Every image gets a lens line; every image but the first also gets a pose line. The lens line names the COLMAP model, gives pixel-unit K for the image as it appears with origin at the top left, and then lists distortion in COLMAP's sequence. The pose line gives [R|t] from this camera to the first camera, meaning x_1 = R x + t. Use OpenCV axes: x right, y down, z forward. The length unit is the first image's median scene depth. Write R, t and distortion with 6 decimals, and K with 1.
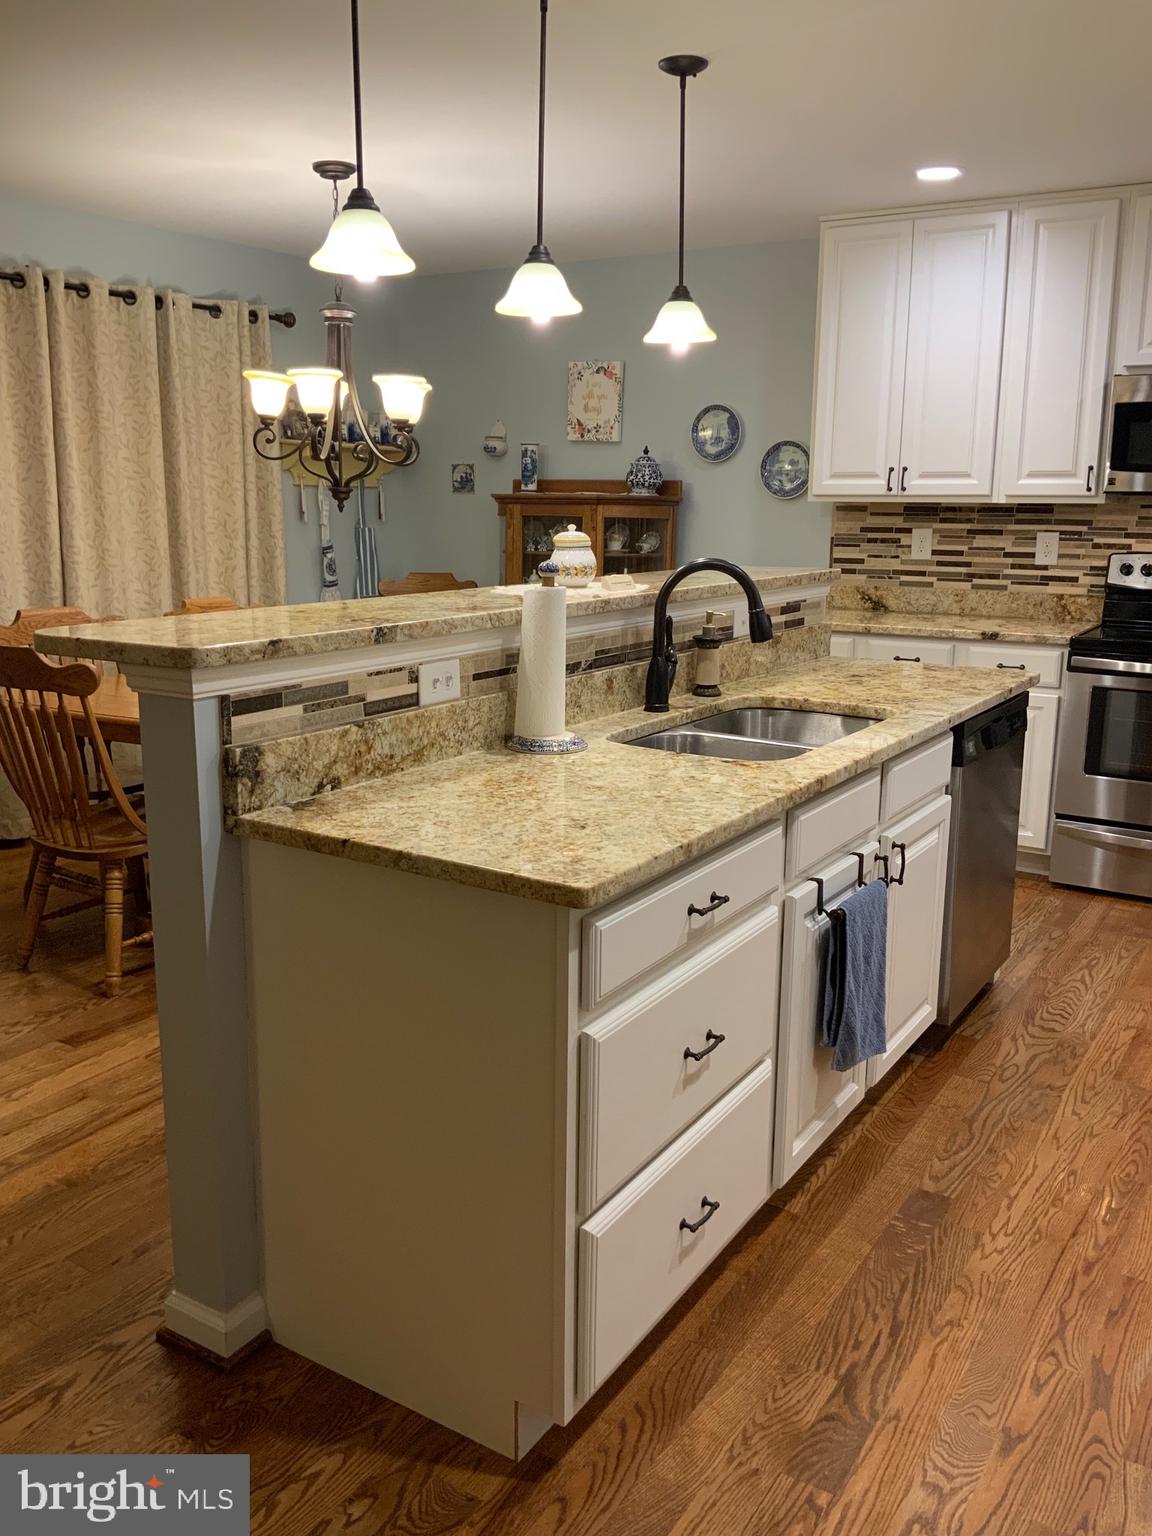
lens RADIAL K [[1261.6, 0, 574.1], [0, 1261.6, 762.8], [0, 0, 1]] dist [0.130006, -0.279803]
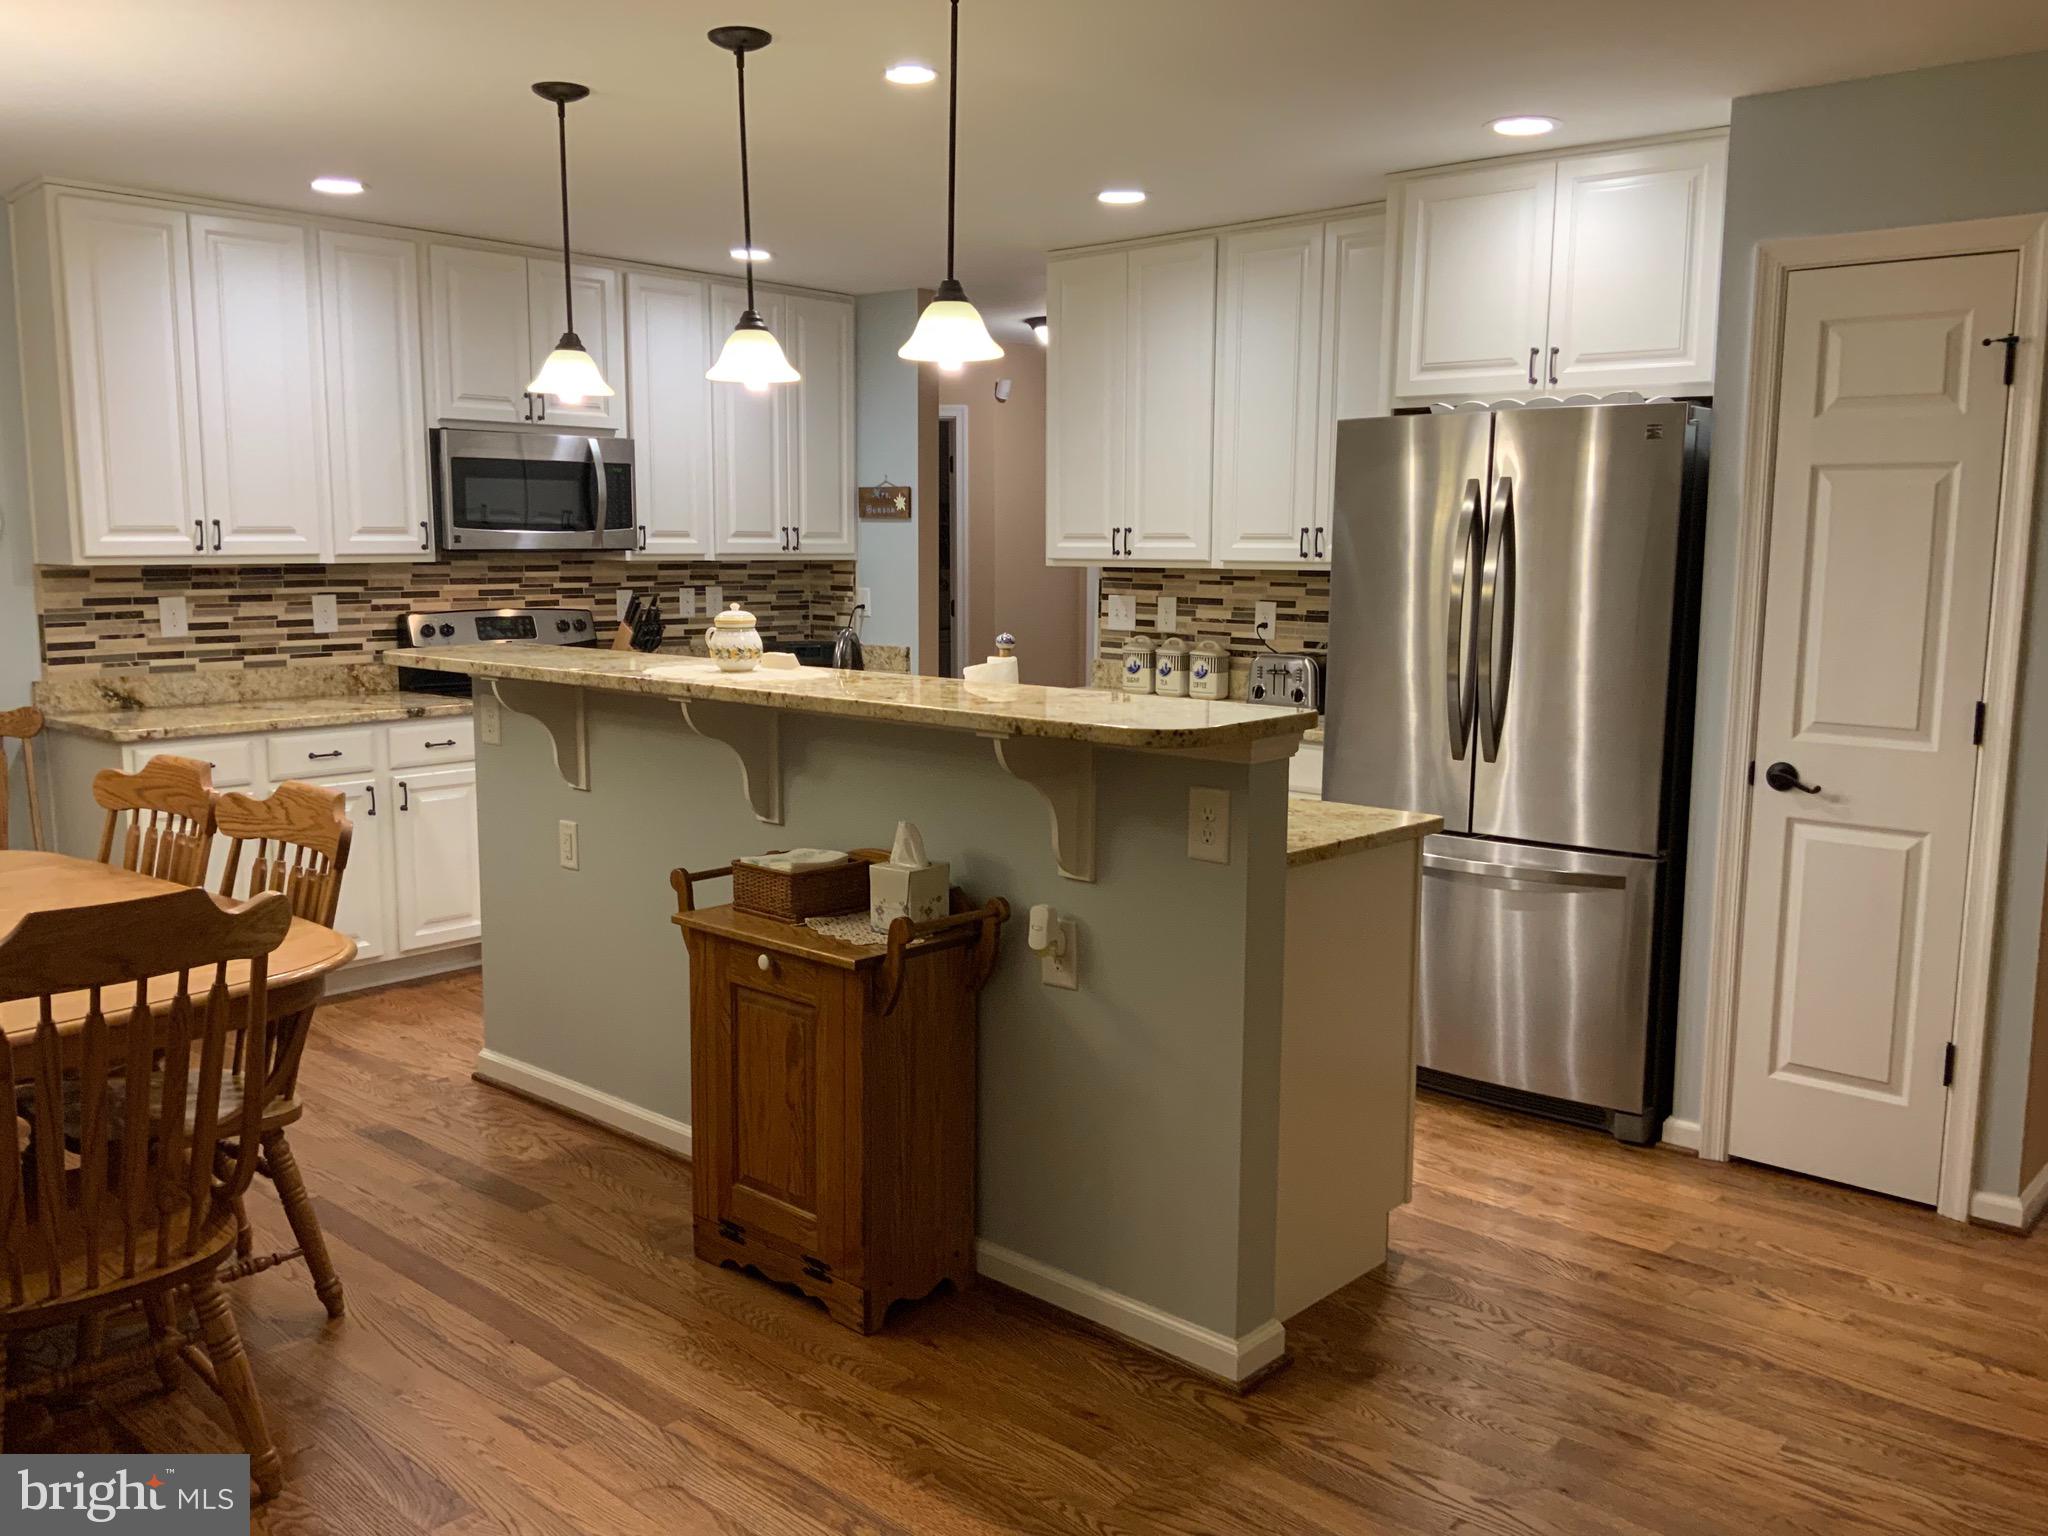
lens RADIAL K [[1682.1, 0, 1018.0], [0, 1682.1, 768.8], [0, 0, 1]] dist [0.130006, -0.279803]
pose [[0.171458, -0.143137, 0.974738, -0.671249], [0.203041, 0.973283, 0.107209, -0.092632], [-0.964042, 0.179530, 0.195940, 0.337585]]
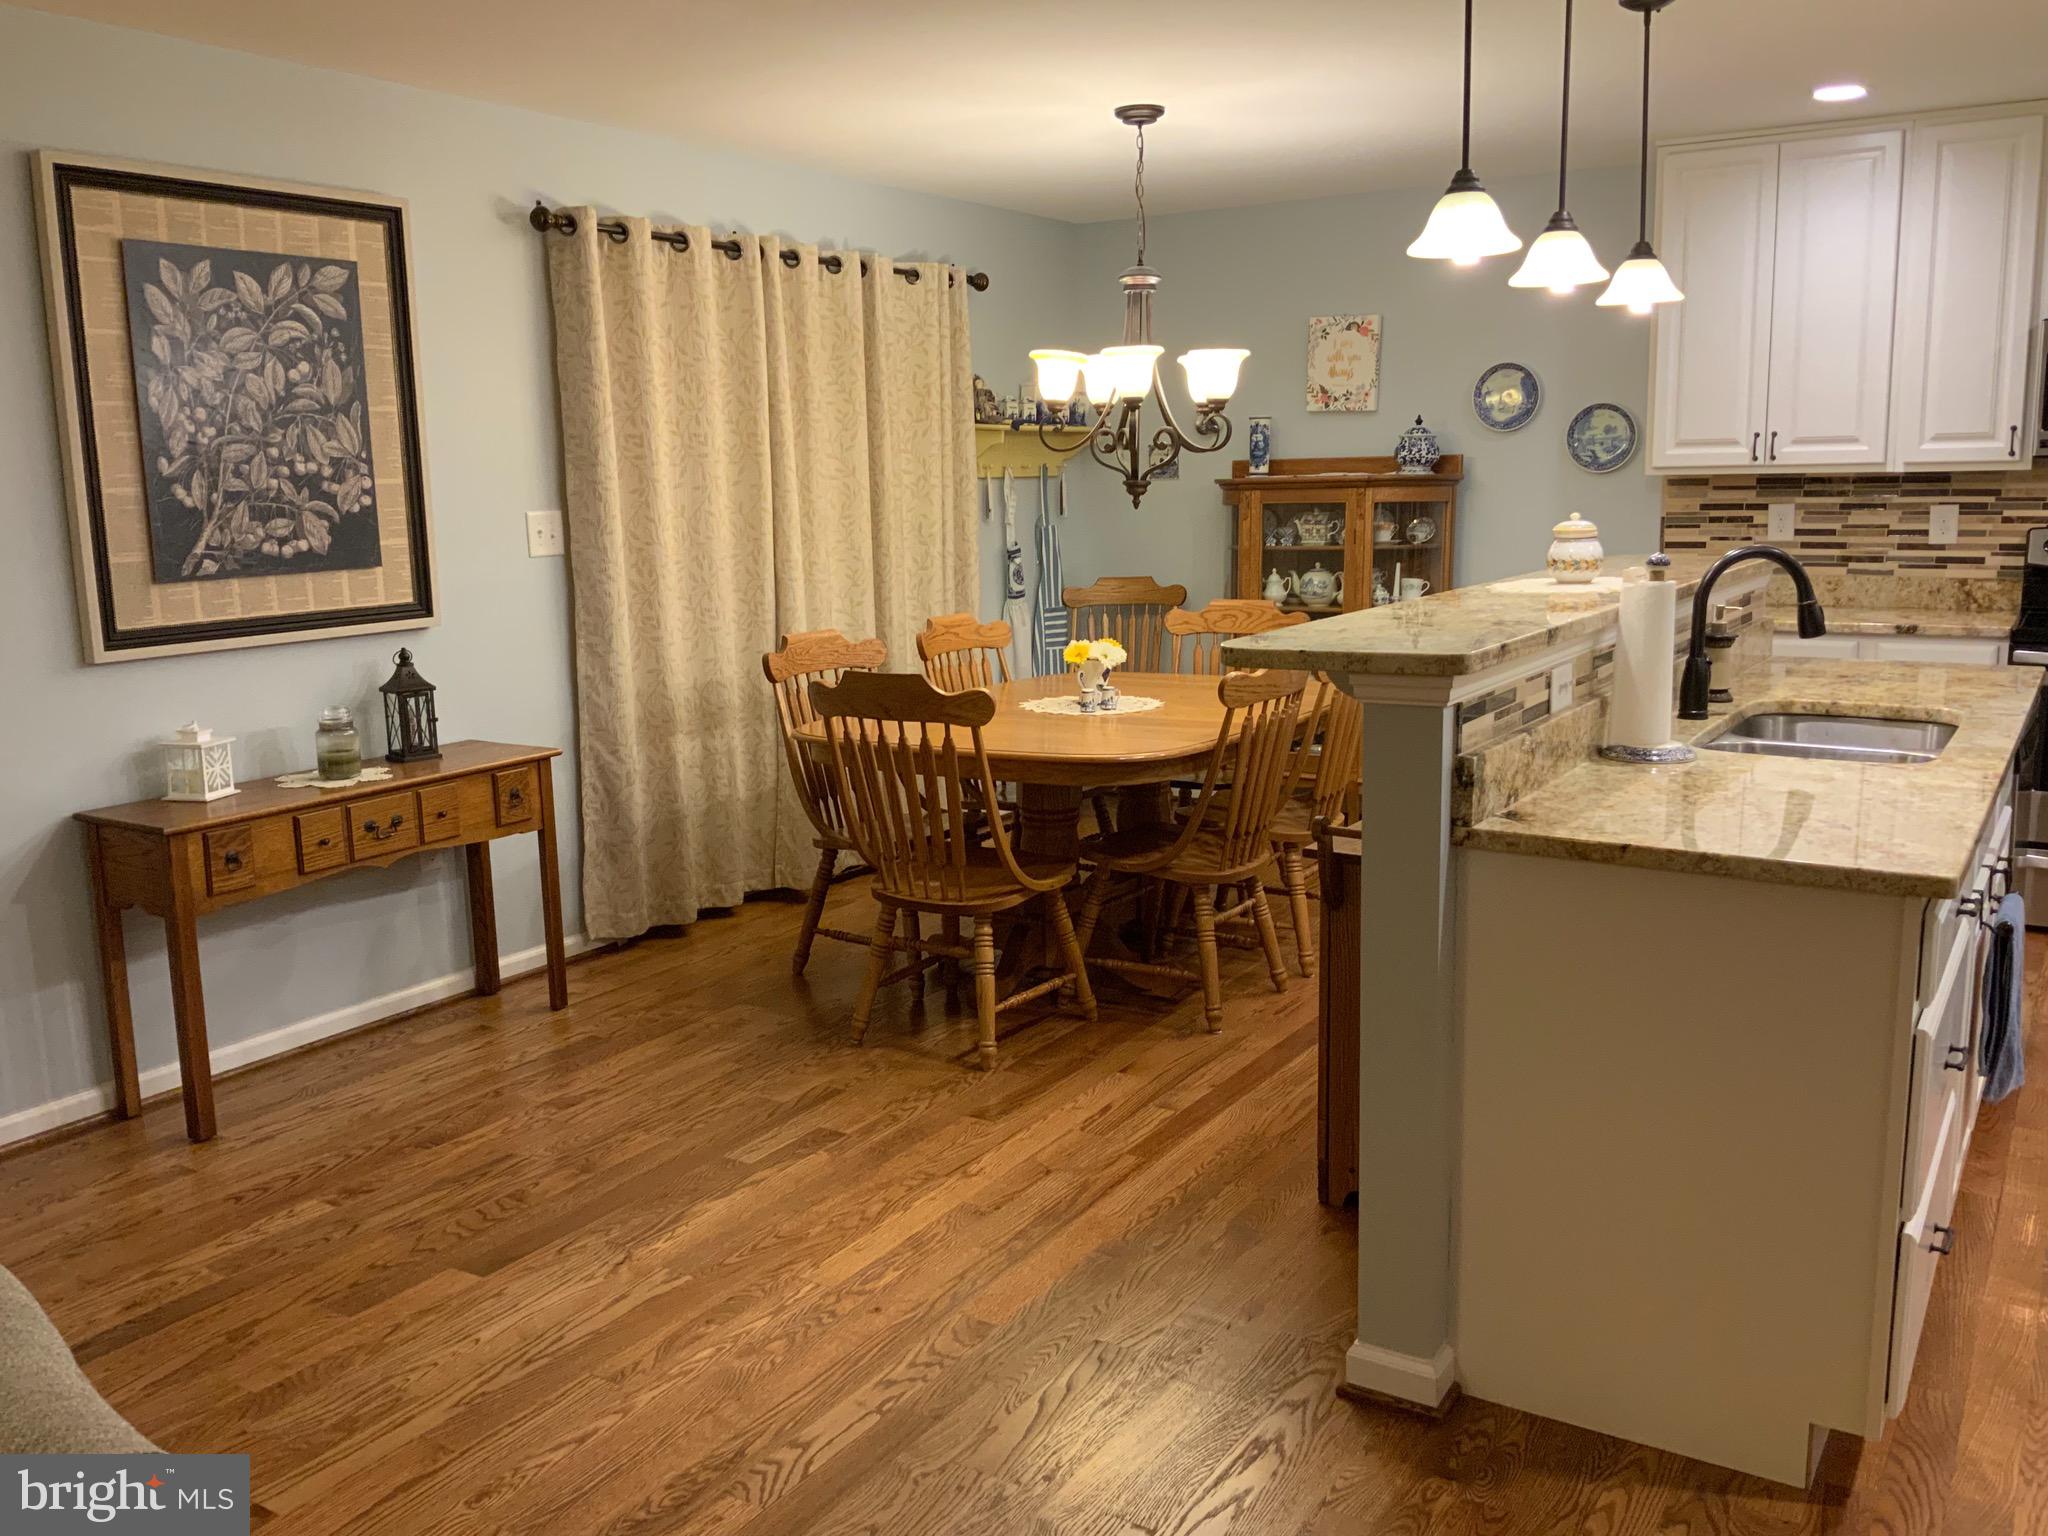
lens RADIAL K [[1682.1, 0, 1018.0], [0, 1682.1, 768.8], [0, 0, 1]] dist [0.130006, -0.279803]
pose [[0.999501, -0.029439, -0.011464, -0.220654], [0.029030, 0.998990, -0.034293, 0.011856], [0.012462, 0.033943, 0.999346, -0.110184]]
